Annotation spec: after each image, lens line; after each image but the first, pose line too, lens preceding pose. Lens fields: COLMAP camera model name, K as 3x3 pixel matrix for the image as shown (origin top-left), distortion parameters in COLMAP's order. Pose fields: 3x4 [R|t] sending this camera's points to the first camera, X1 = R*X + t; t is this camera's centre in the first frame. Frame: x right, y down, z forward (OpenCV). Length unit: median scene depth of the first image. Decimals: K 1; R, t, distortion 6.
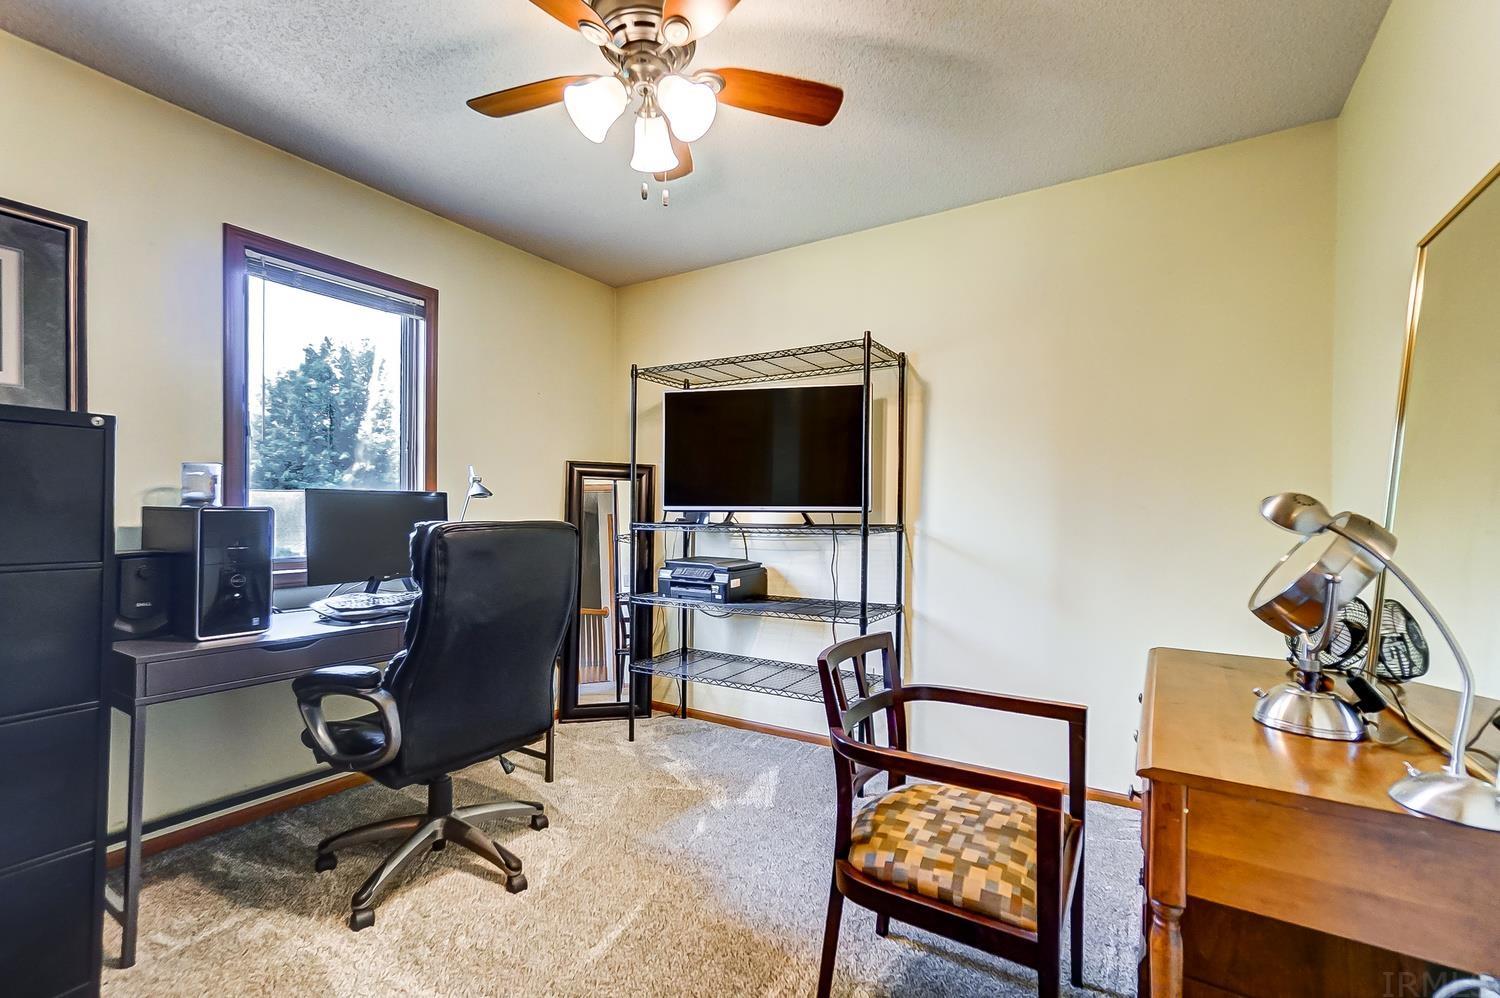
lens RADIAL K [[653.1, 0, 750.0], [0, 653.1, 499.0], [0, 0, 1]] dist [0.000463, 0.000243]
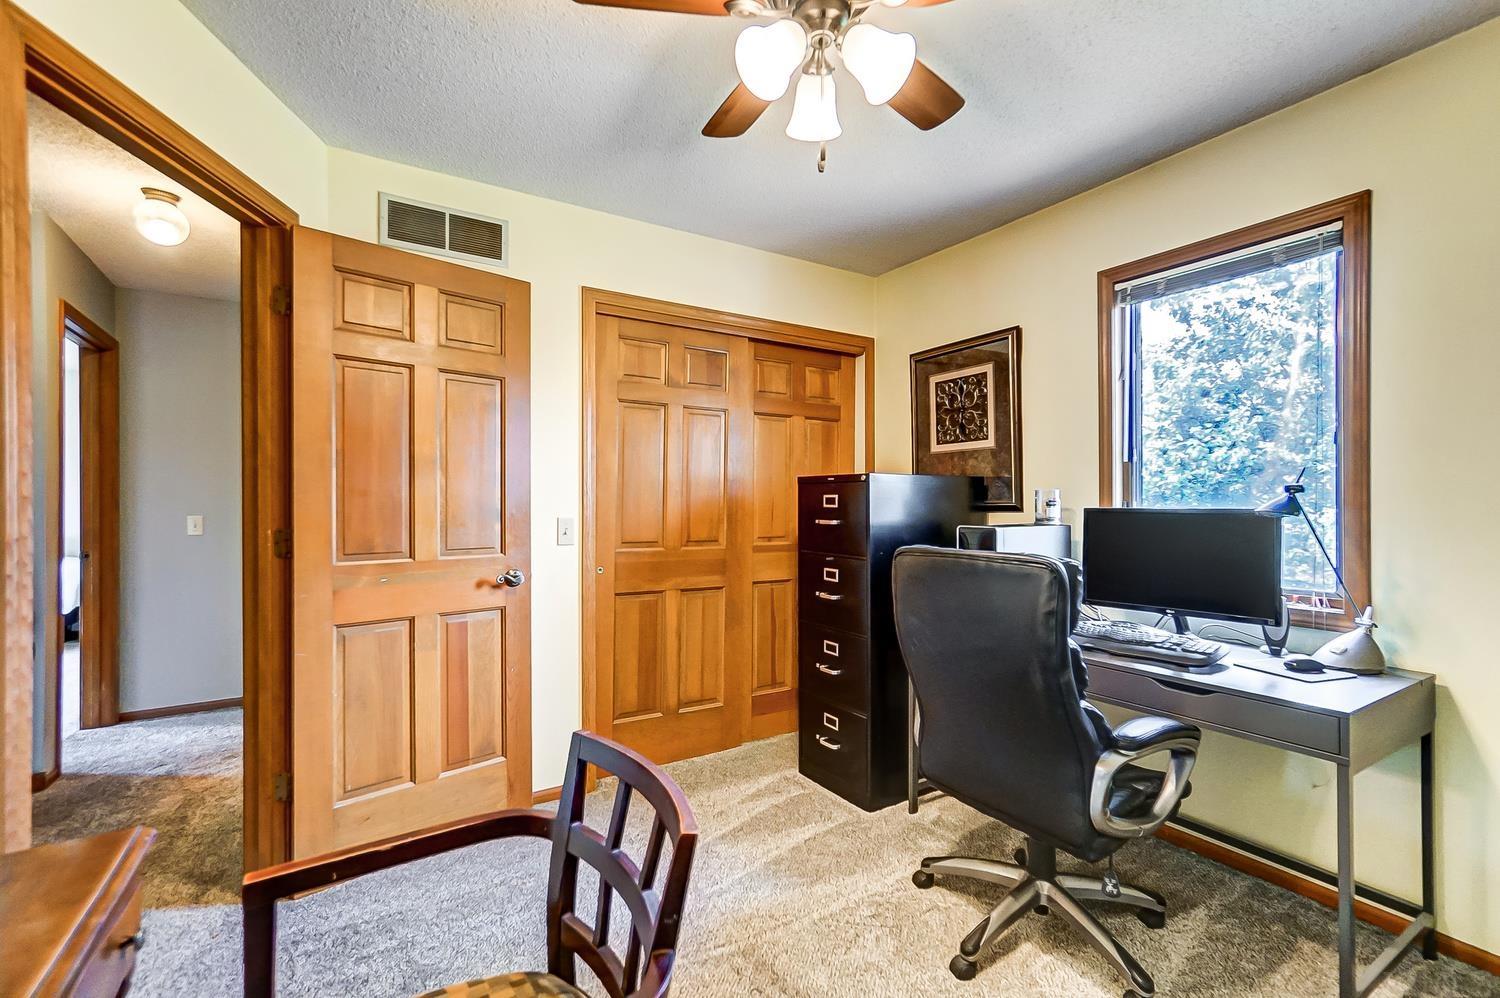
lens RADIAL K [[653.1, 0, 750.0], [0, 653.1, 499.0], [0, 0, 1]] dist [0.000463, 0.000243]
pose [[-0.455052, -0.003538, -0.890458, 0.529710], [0.019055, 0.999724, -0.013710, -0.034416], [0.890261, -0.023206, -0.454859, 1.106318]]
